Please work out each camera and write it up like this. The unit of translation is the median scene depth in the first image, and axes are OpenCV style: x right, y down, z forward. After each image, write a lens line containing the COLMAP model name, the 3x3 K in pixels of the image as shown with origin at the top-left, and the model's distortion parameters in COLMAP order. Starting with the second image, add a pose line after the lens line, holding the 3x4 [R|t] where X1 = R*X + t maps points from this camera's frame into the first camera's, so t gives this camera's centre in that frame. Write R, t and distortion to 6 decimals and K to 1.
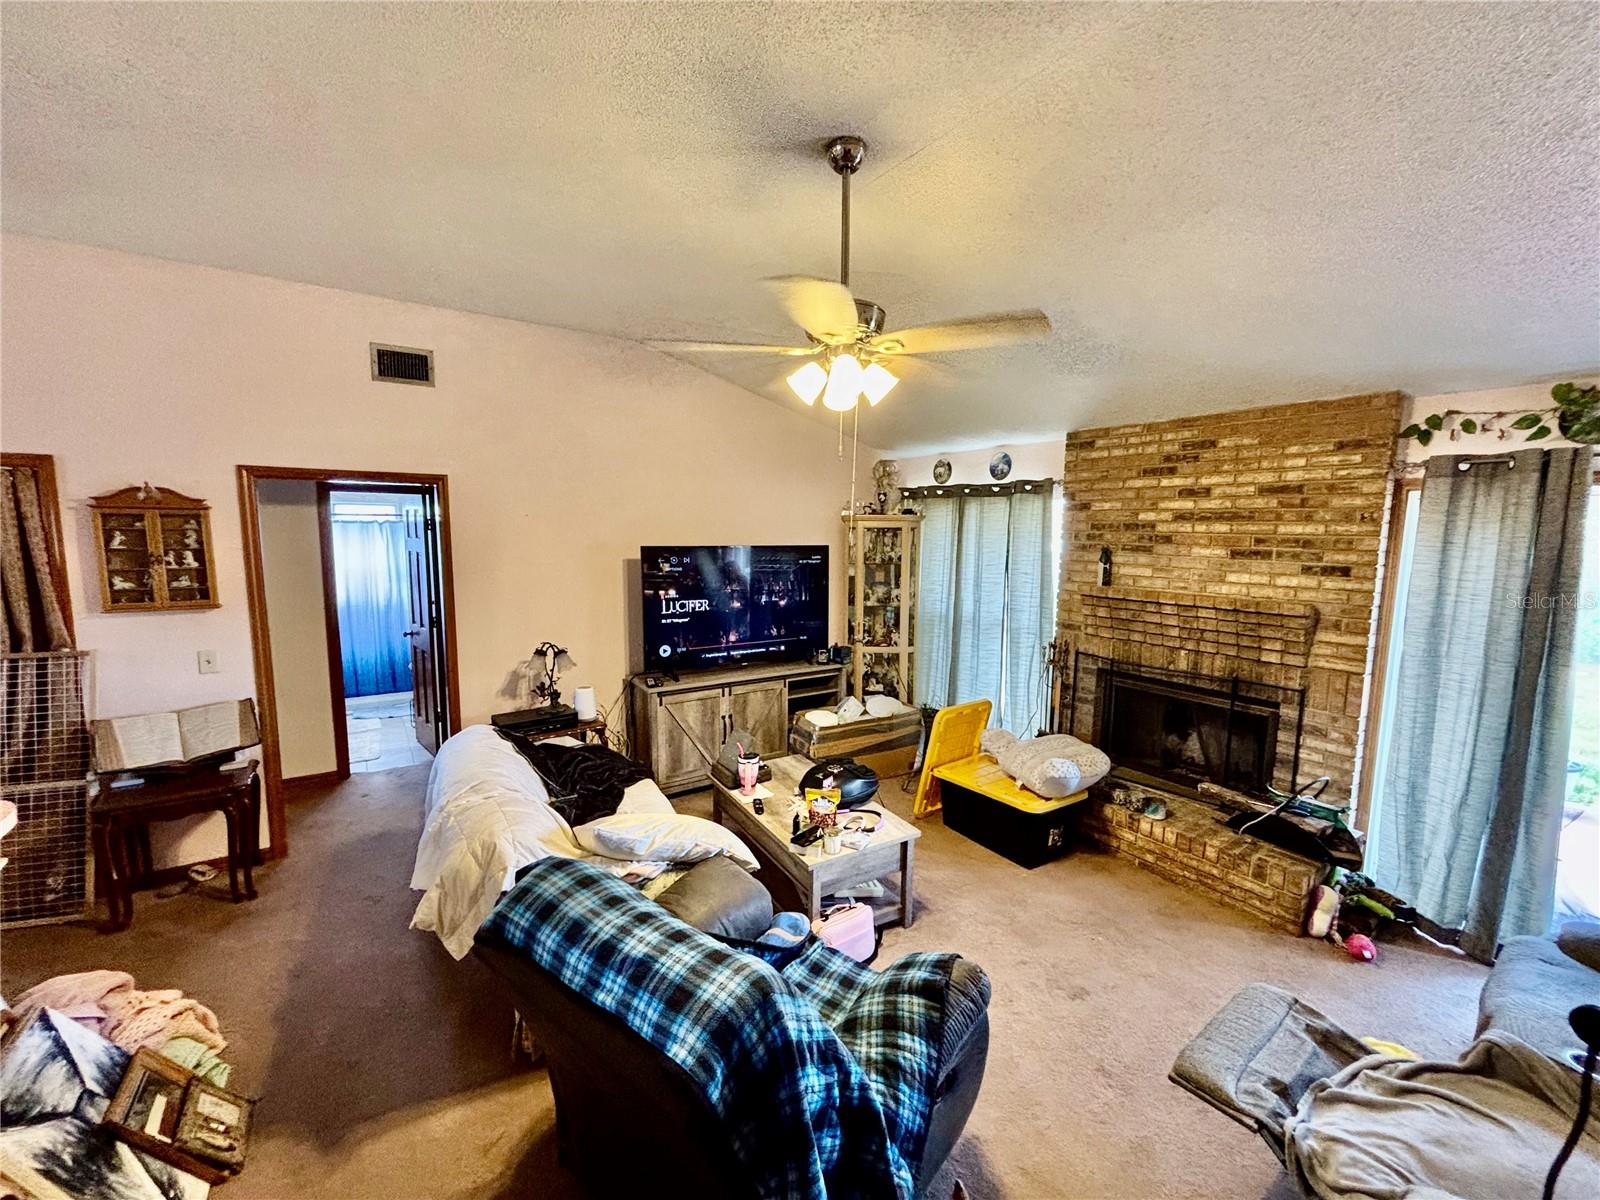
lens RADIAL K [[643.5, 0, 802.3], [0, 643.5, 600.2], [0, 0, 1]] dist [-0.002724, -0.000343]
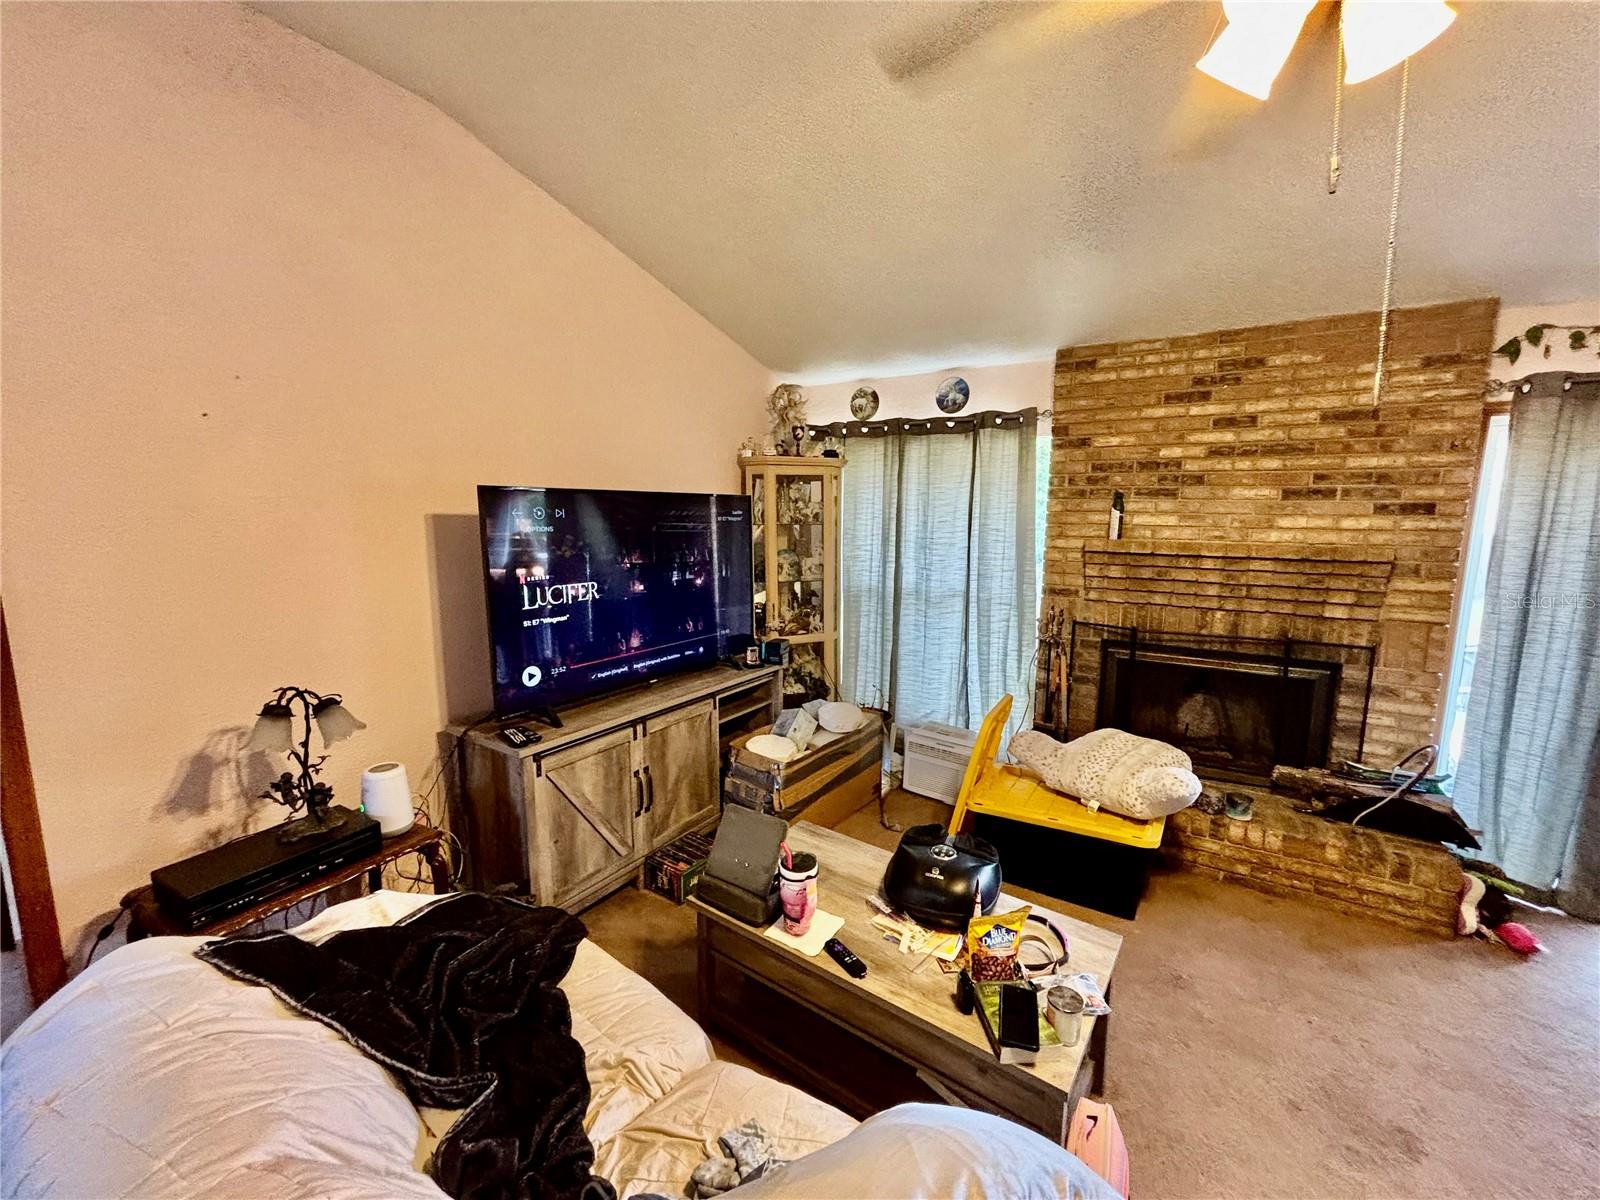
lens RADIAL K [[643.5, 0, 797.3], [0, 643.5, 599.2], [0, 0, 1]] dist [-0.002724, -0.000343]
pose [[0.917232, -0.061317, 0.393605, -0.239687], [0.049667, 0.997975, 0.039729, 0.000946], [-0.395244, -0.016891, 0.918421, 0.429137]]
